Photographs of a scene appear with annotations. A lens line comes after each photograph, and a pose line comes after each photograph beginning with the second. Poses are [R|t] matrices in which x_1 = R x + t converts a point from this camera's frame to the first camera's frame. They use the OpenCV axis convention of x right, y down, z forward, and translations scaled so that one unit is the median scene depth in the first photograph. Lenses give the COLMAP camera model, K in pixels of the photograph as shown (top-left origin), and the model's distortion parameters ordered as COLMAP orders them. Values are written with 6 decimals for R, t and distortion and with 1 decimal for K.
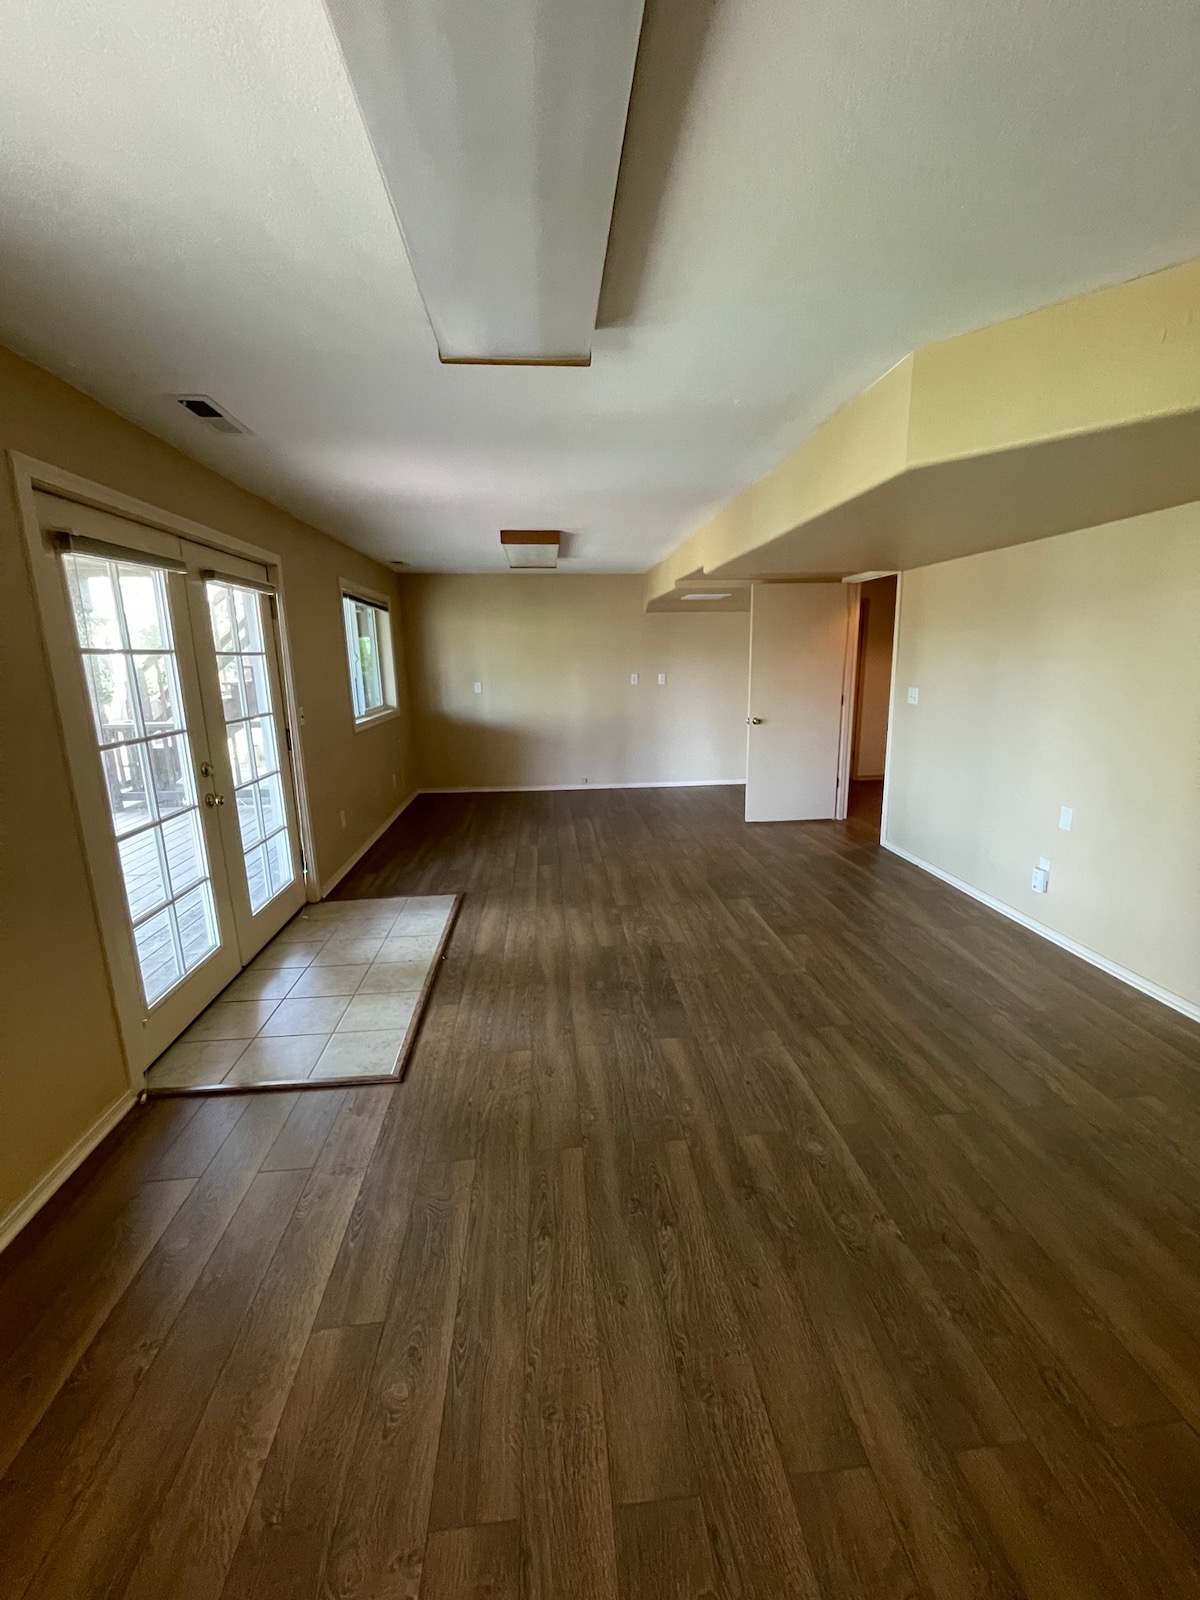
lens RADIAL K [[640.5, 0, 600.7], [0, 640.5, 795.8], [0, 0, 1]] dist [-0.007897, -0.000363]
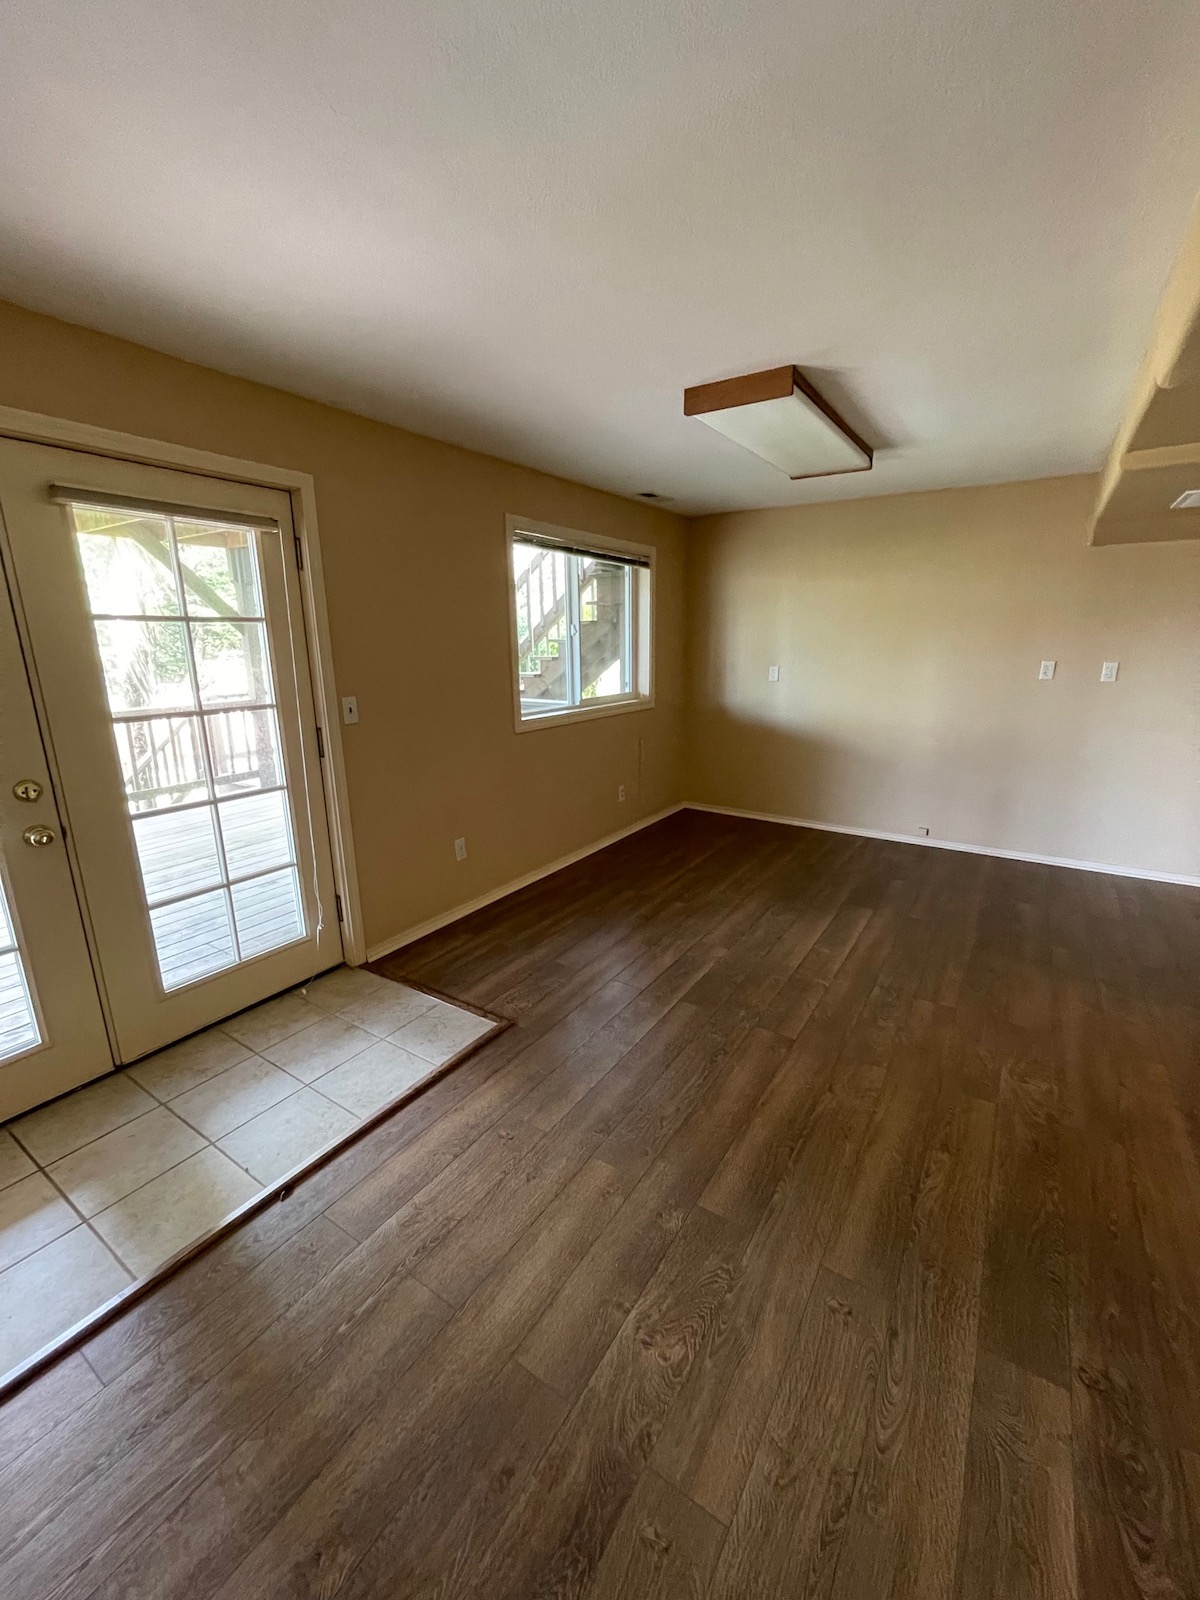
lens RADIAL K [[640.5, 0, 600.7], [0, 640.5, 795.8], [0, 0, 1]] dist [-0.007897, -0.000363]
pose [[0.781982, 0.155894, -0.603490, 0.178244], [-0.134398, 0.987614, 0.080972, -0.118077], [0.608638, 0.017789, 0.793248, 0.574121]]
